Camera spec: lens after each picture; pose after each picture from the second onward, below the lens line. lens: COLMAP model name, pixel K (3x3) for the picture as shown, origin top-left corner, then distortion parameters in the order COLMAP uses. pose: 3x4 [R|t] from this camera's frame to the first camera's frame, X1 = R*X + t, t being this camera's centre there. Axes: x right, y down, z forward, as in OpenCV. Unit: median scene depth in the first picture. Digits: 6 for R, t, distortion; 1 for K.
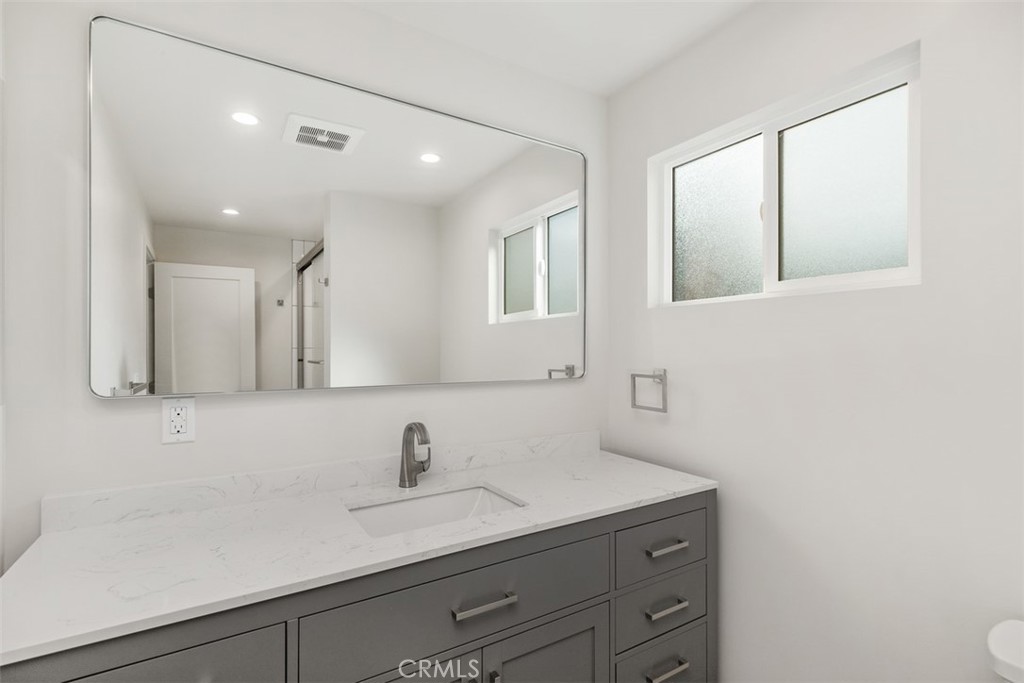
lens RADIAL K [[477.8, 0, 515.1], [0, 477.8, 345.3], [0, 0, 1]] dist [0.004424, -0.004107]
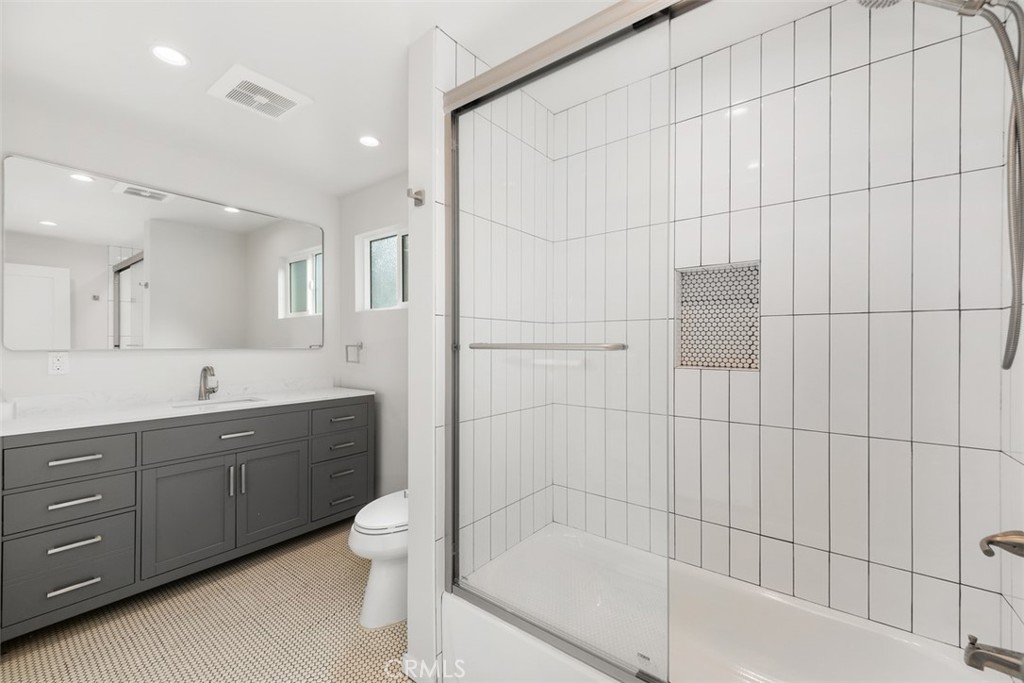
lens RADIAL K [[405.8, 0, 508.0], [0, 405.8, 339.5], [0, 0, 1]] dist [0.007657, -0.001656]
pose [[0.934611, 0.003208, 0.355657, 0.202294], [-0.002504, 0.999994, -0.002440, 0.029152], [-0.355663, 0.001390, 0.934613, -0.586511]]
